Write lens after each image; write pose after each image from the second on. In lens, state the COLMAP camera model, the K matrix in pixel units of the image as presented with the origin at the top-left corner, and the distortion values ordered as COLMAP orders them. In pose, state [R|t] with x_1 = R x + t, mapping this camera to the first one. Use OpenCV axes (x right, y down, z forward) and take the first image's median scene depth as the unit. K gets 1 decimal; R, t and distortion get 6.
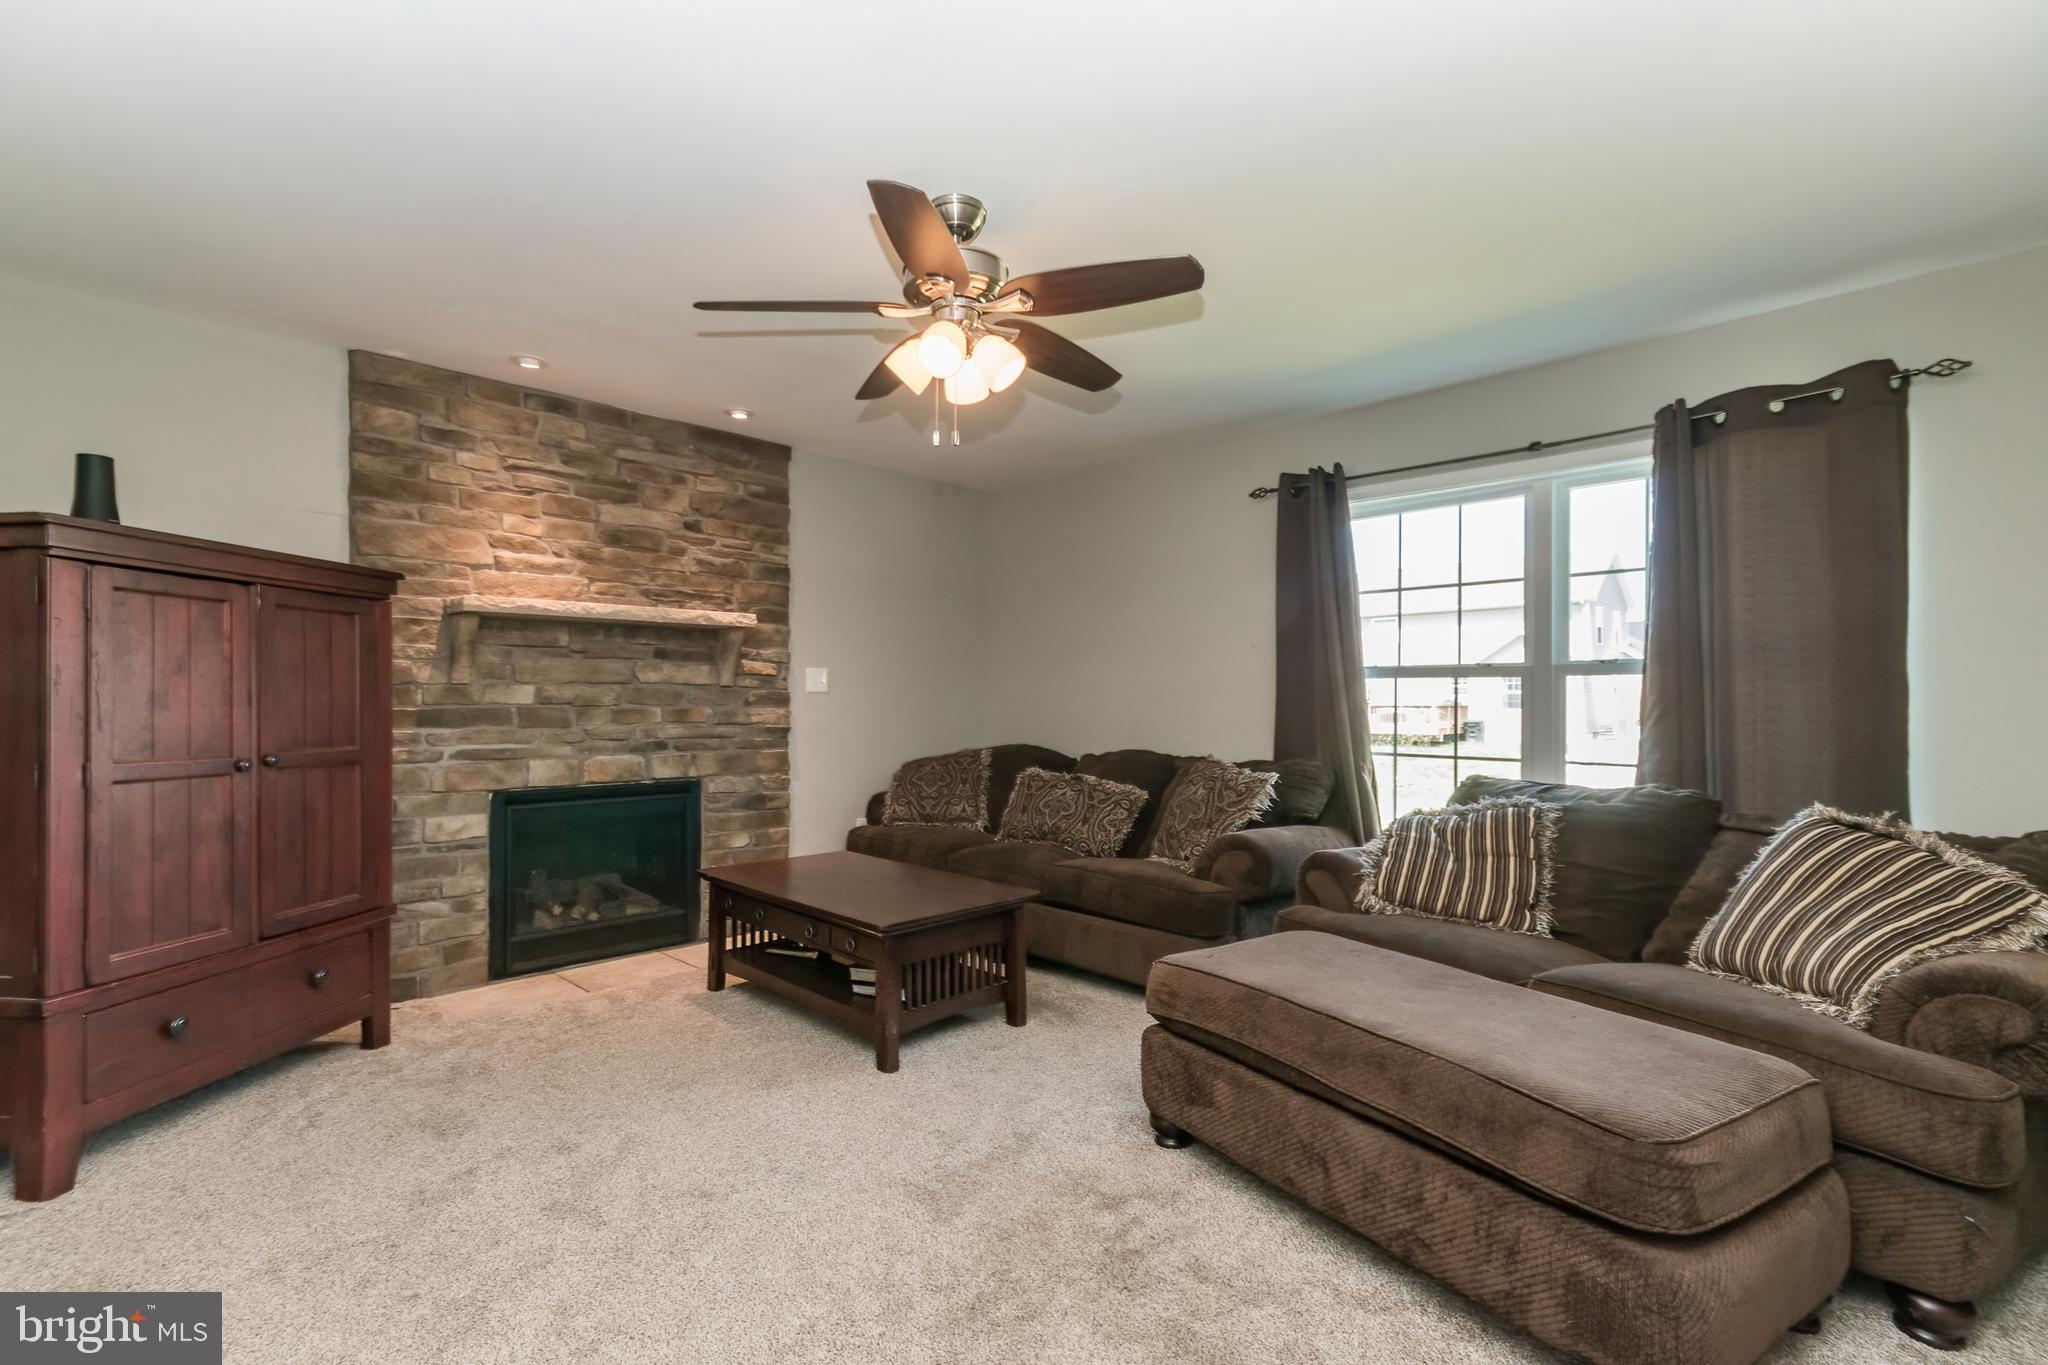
lens RADIAL K [[905.6, 0, 992.8], [0, 905.6, 695.2], [0, 0, 1]] dist [0.006727, -0.000633]
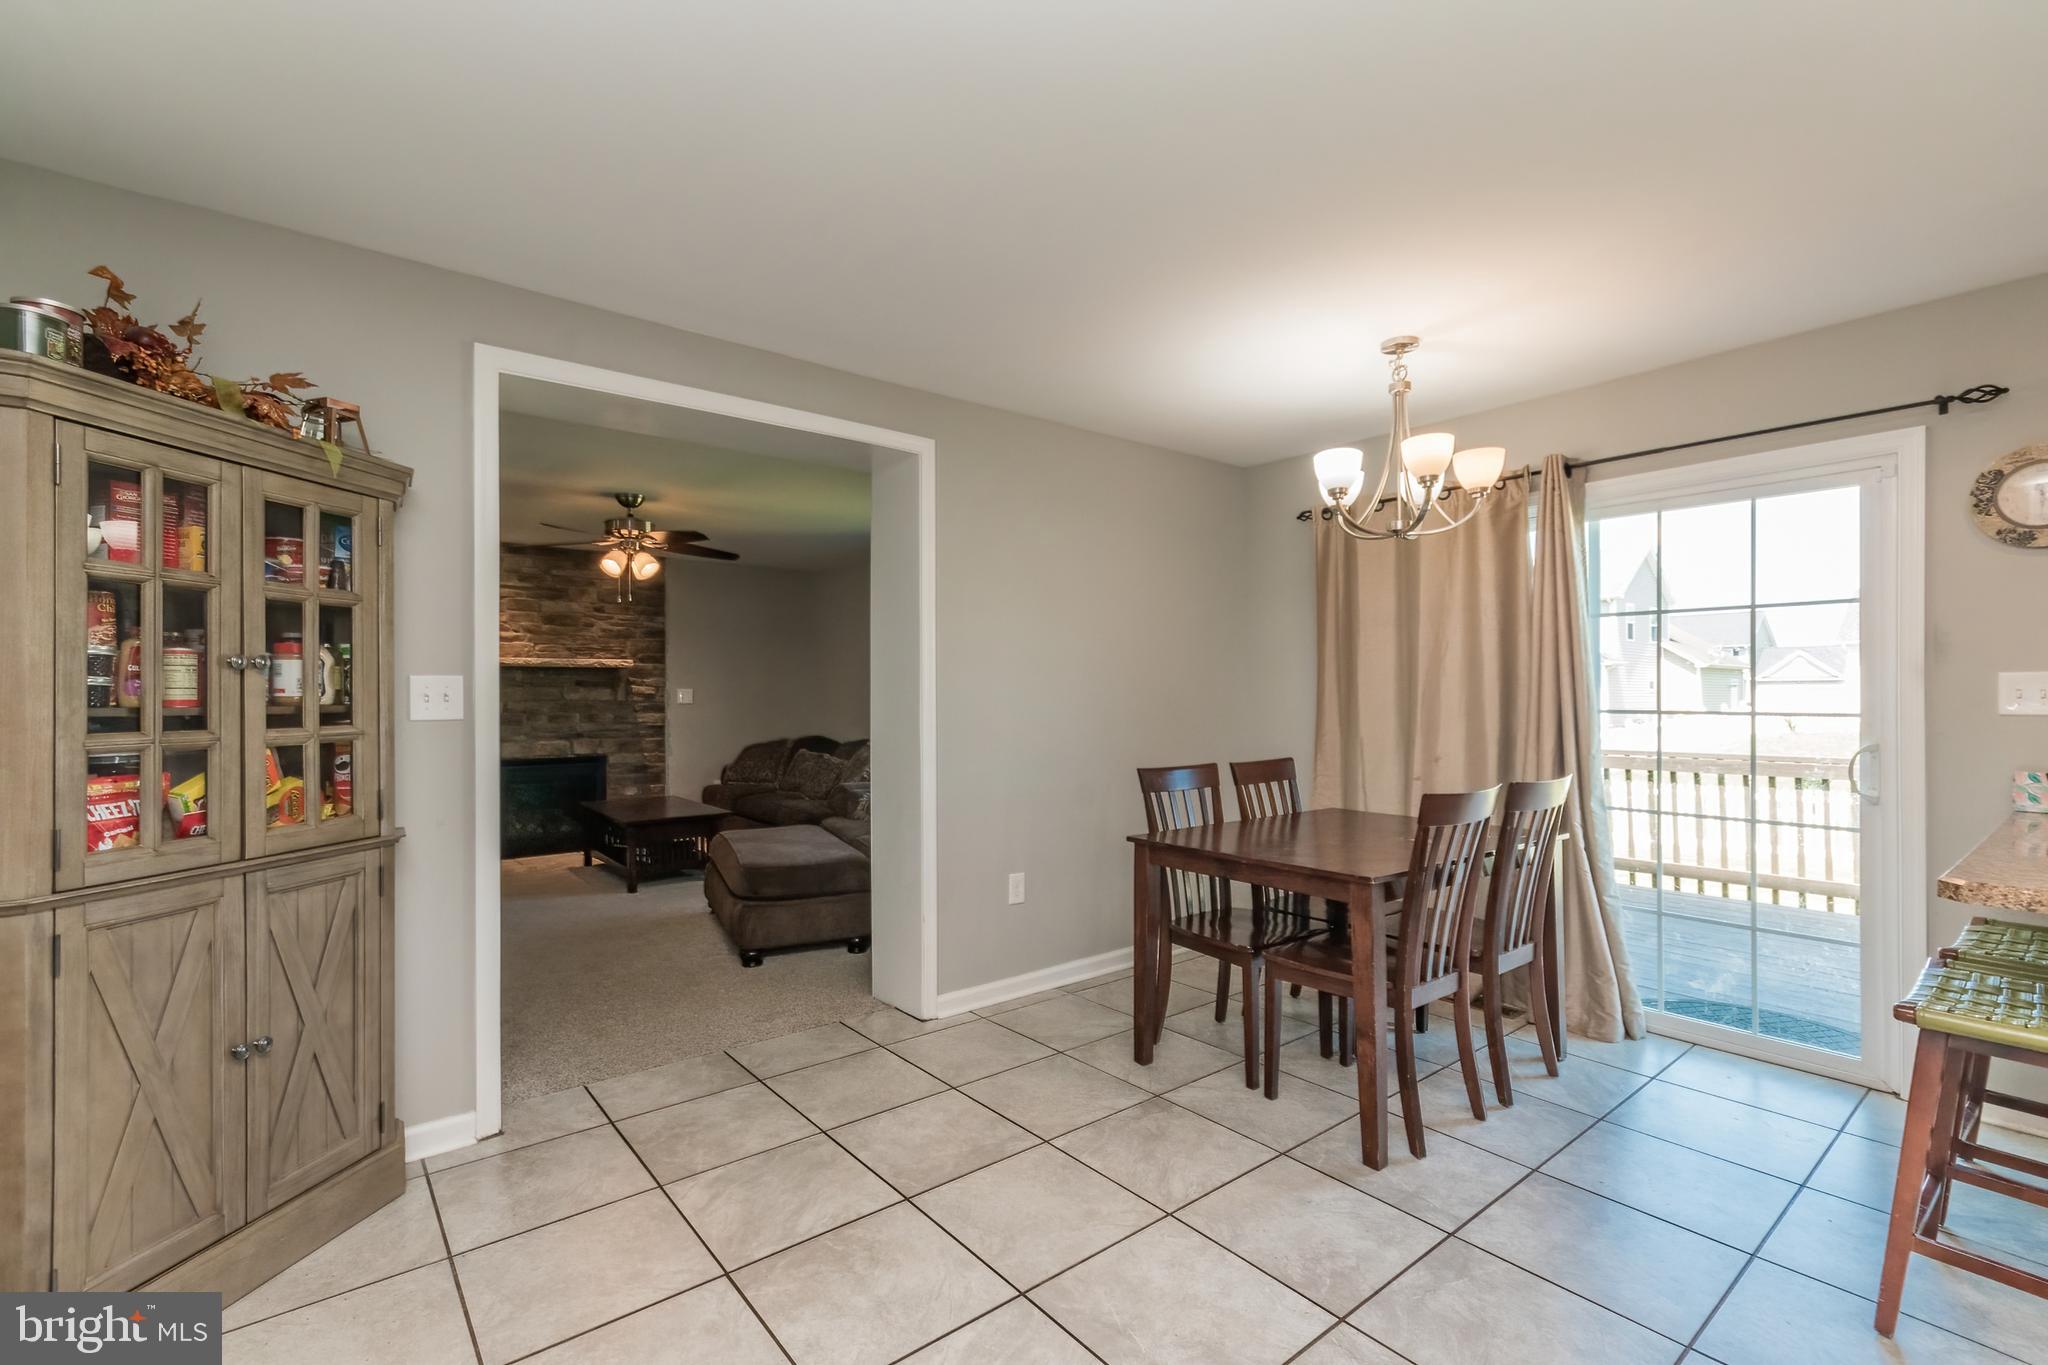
lens RADIAL K [[905.6, 0, 1009.8], [0, 905.6, 687.3], [0, 0, 1]] dist [0.006727, -0.000633]
pose [[0.996263, -0.006814, -0.086105, 0.644687], [0.006293, 0.999960, -0.006314, -0.022565], [0.086144, 0.005748, 0.996266, -0.711455]]
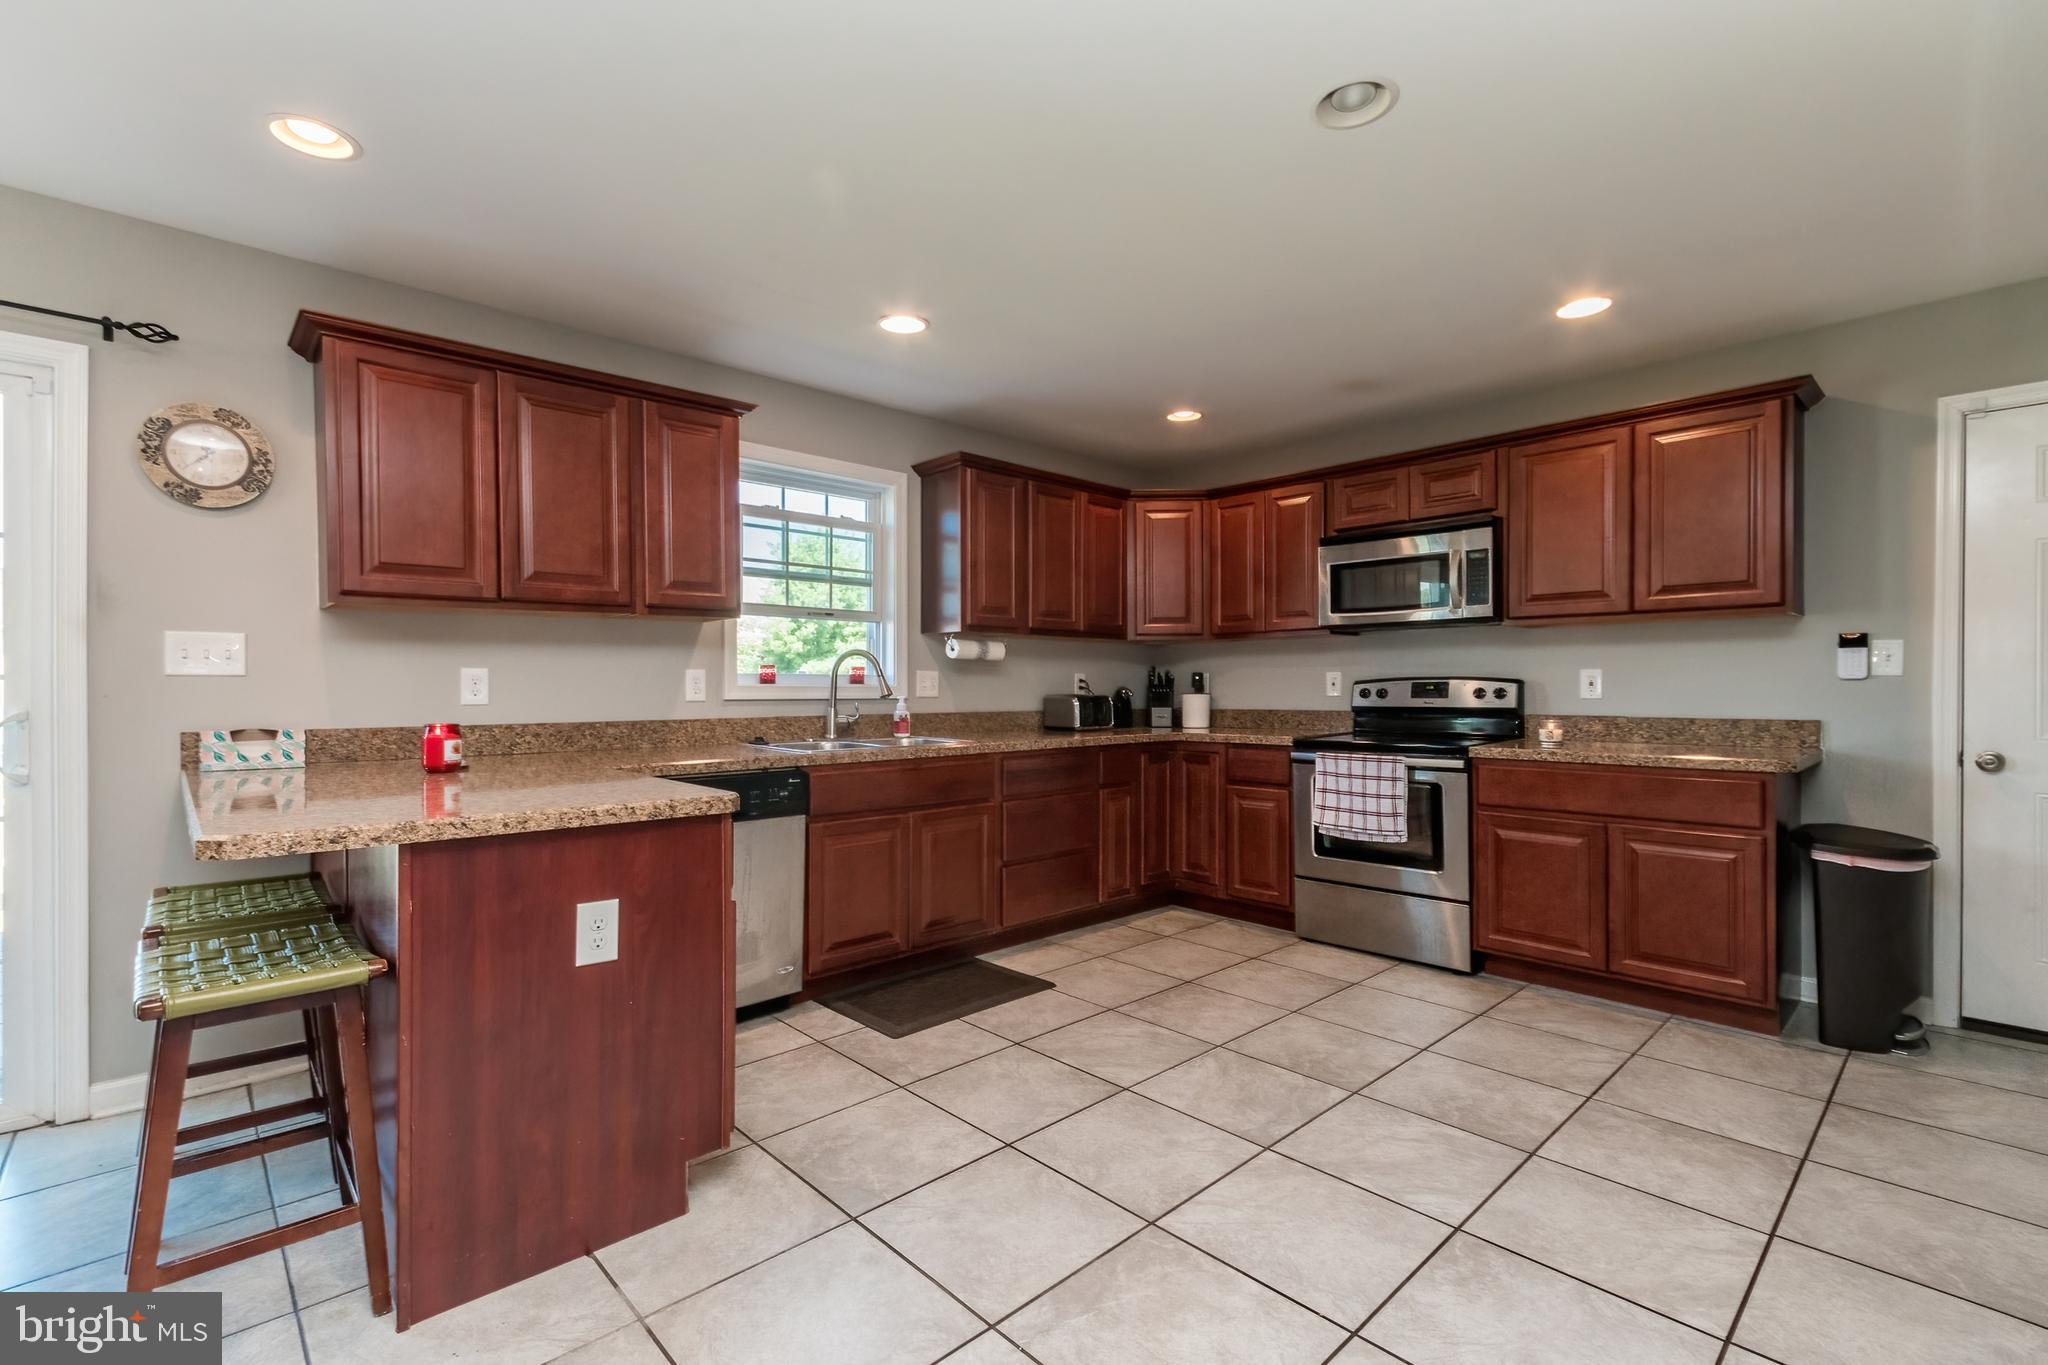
lens RADIAL K [[905.6, 0, 1025.8], [0, 905.6, 695.0], [0, 0, 1]] dist [0.006727, -0.000633]
pose [[0.001669, -0.013945, 0.999901, 0.669294], [-0.001443, 0.999902, 0.013947, 0.001795], [-0.999998, -0.001466, 0.001648, -0.589602]]
